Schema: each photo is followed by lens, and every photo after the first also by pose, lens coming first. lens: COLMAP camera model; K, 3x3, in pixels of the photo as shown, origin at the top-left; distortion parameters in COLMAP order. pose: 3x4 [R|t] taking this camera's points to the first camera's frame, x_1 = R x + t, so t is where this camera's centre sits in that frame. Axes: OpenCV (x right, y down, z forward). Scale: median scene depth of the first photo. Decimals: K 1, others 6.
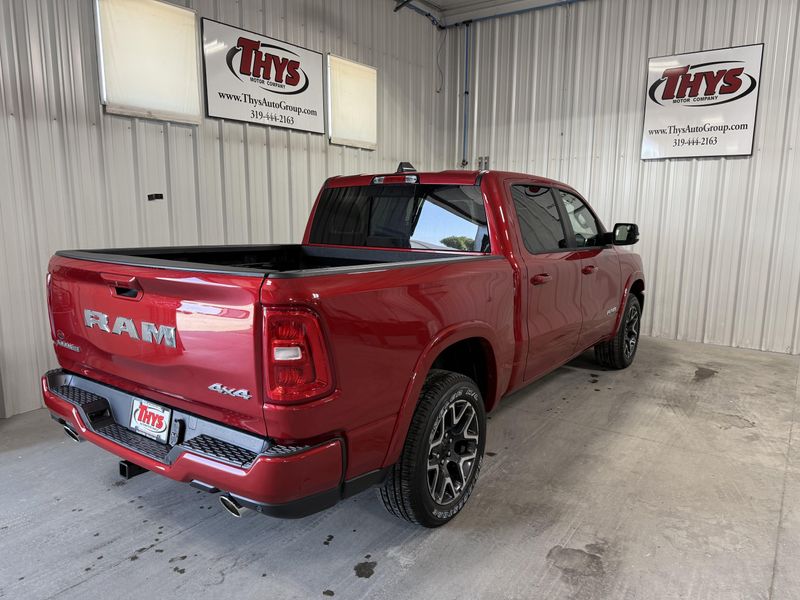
lens RADIAL K [[568.5, 0, 406.1], [0, 568.5, 300.7], [0, 0, 1]] dist [0.020047, -0.025092]
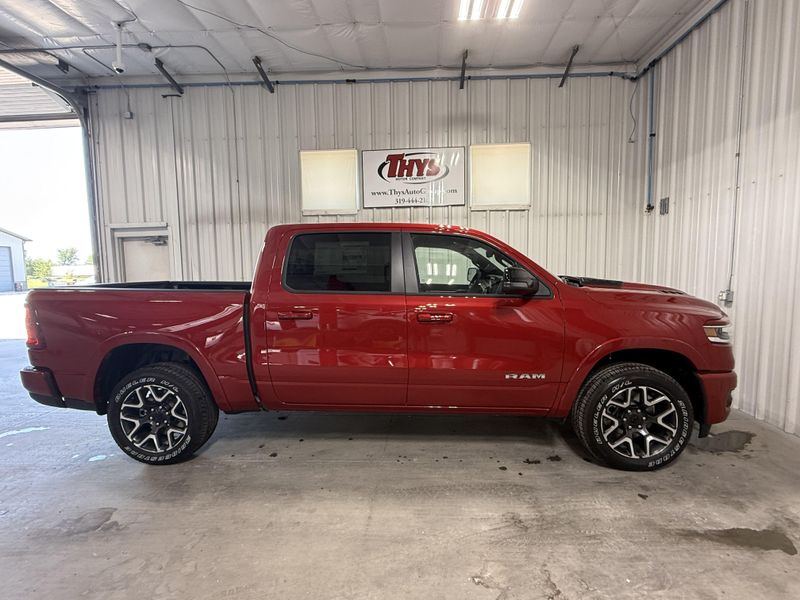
lens RADIAL K [[390.7, 0, 401.0], [0, 390.7, 293.8], [0, 0, 1]] dist [-0.002736, 0.003049]
pose [[0.528116, 0.043114, -0.848077, 0.637243], [-0.117597, 0.992801, -0.022759, -0.056552], [0.840990, 0.111750, 0.529384, 0.479490]]
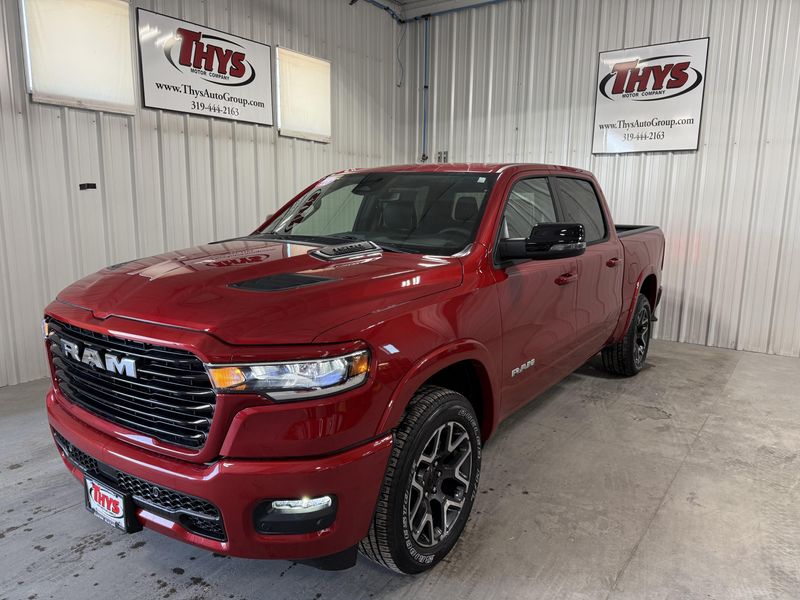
lens RADIAL K [[568.5, 0, 404.3], [0, 568.5, 302.2], [0, 0, 1]] dist [0.020047, -0.025092]
pose [[0.999959, 0.007563, -0.004879, 0.108652], [-0.007537, 0.999958, 0.005165, 0.011225], [0.004918, -0.005128, 0.999975, -0.002728]]
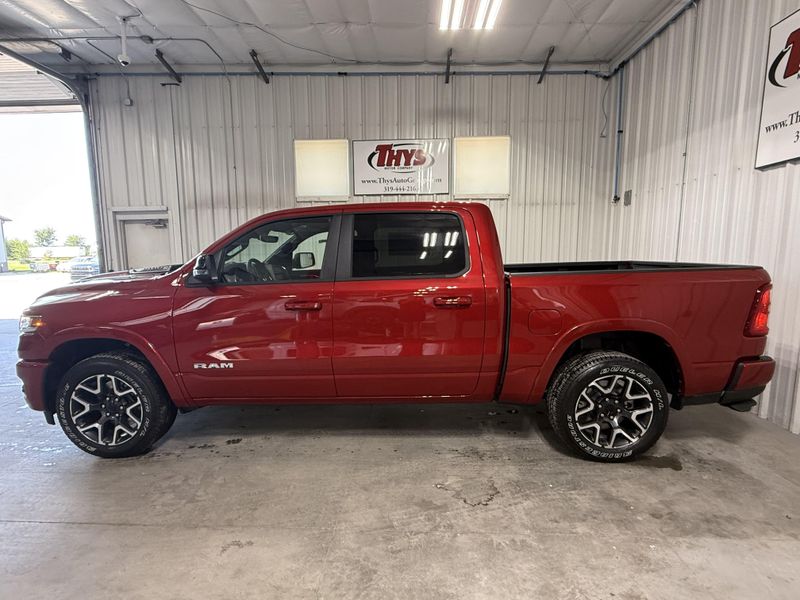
lens RADIAL K [[390.7, 0, 400.9], [0, 390.7, 300.2], [0, 0, 1]] dist [-0.002736, 0.003049]
pose [[0.547175, 0.093328, -0.831799, 0.721669], [-0.124936, 0.991738, 0.029088, -0.047443], [0.827642, 0.088005, 0.554314, 0.438316]]
